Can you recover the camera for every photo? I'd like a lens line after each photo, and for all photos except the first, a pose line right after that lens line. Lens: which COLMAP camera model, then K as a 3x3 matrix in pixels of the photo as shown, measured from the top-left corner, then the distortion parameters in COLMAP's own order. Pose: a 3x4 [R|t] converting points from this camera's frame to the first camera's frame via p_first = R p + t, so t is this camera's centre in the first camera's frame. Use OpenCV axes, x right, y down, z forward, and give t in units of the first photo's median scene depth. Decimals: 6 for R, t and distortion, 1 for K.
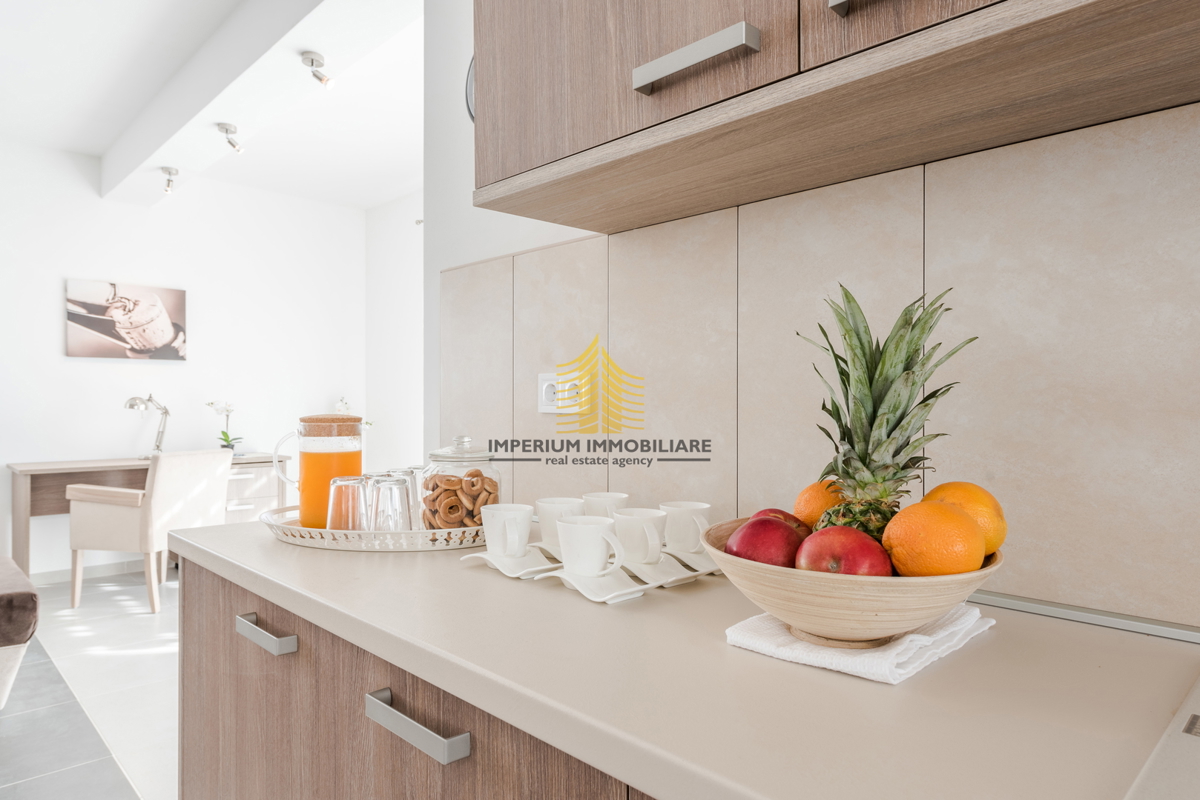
lens RADIAL K [[738.6, 0, 600.0], [0, 738.6, 400.0], [0, 0, 1]] dist [0.002607, -0.001901]
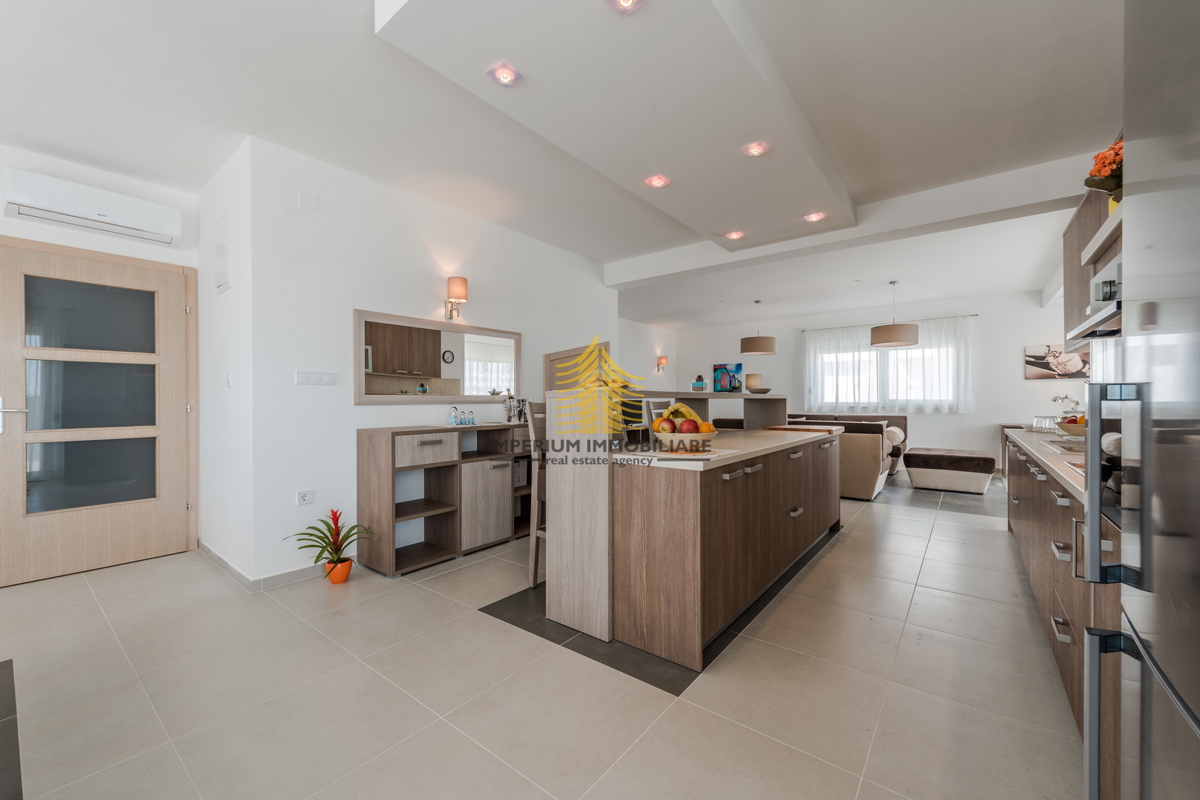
lens RADIAL K [[469.1, 0, 602.1], [0, 469.1, 402.6], [0, 0, 1]] dist [0.015463, -0.005222]
pose [[0.141927, 0.002913, -0.989873, 0.560406], [0.007939, 0.999960, 0.004081, -0.002492], [0.989845, -0.008438, 0.141898, -0.530929]]
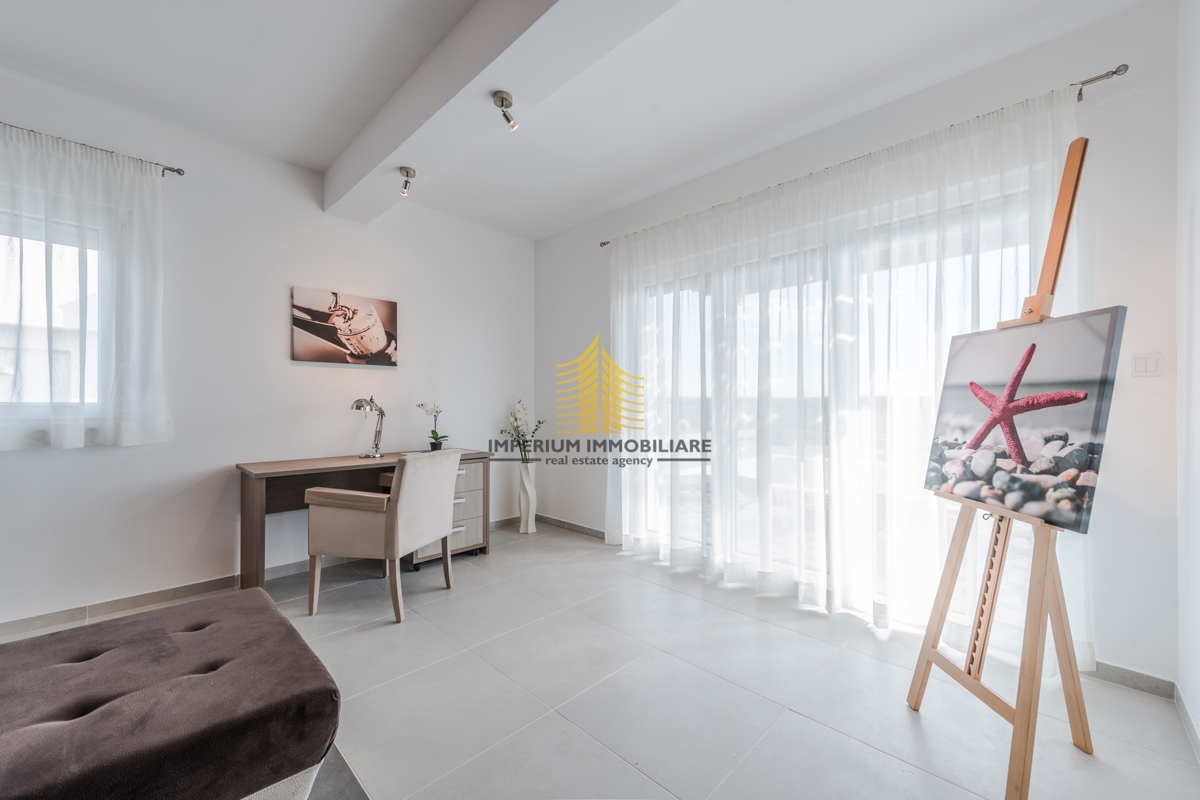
lens RADIAL K [[469.1, 0, 602.1], [0, 469.1, 402.6], [0, 0, 1]] dist [0.015463, -0.005222]
pose [[0.999592, 0.000473, 0.028543, -0.290880], [-0.000446, 0.999999, -0.000936, 0.001736], [-0.028544, 0.000923, 0.999592, 0.306880]]
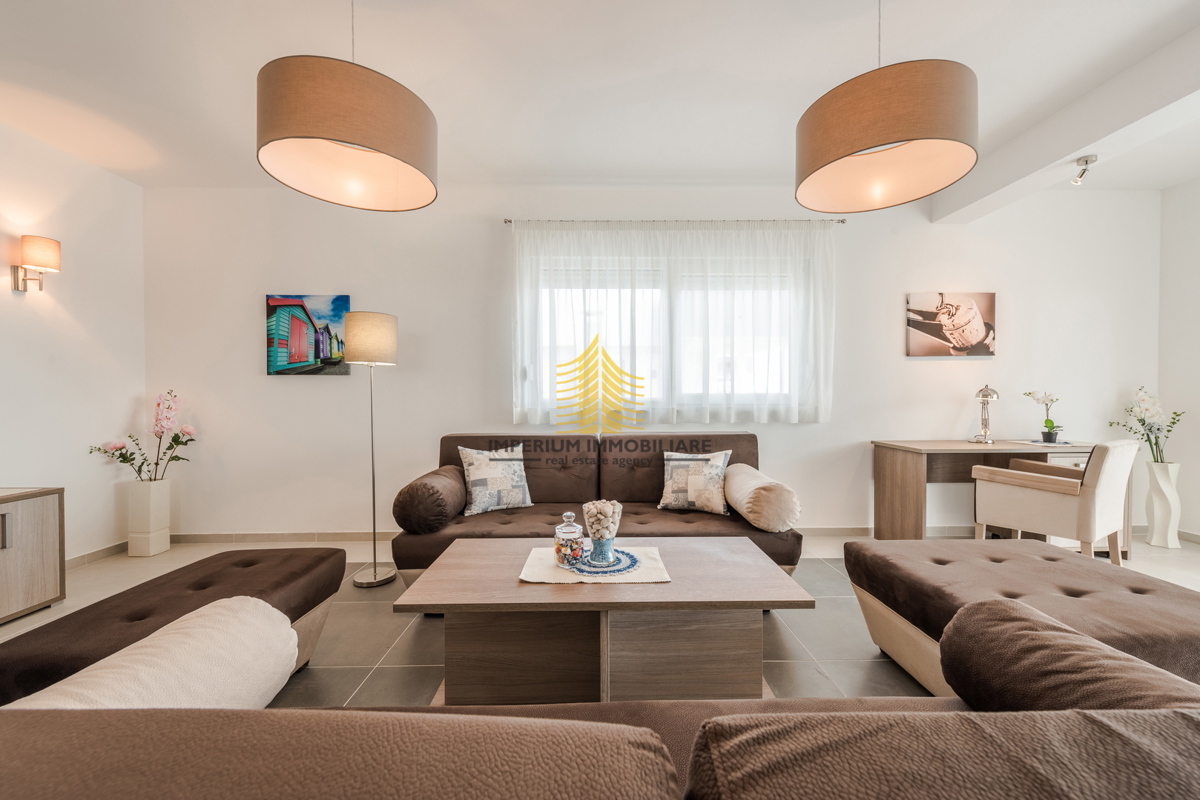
lens RADIAL K [[469.1, 0, 602.1], [0, 469.1, 402.6], [0, 0, 1]] dist [0.015463, -0.005222]
pose [[0.732841, 0.006620, -0.680368, -0.538602], [0.007426, 0.999815, 0.017727, 0.001195], [0.680360, -0.018043, 0.732656, 0.067788]]
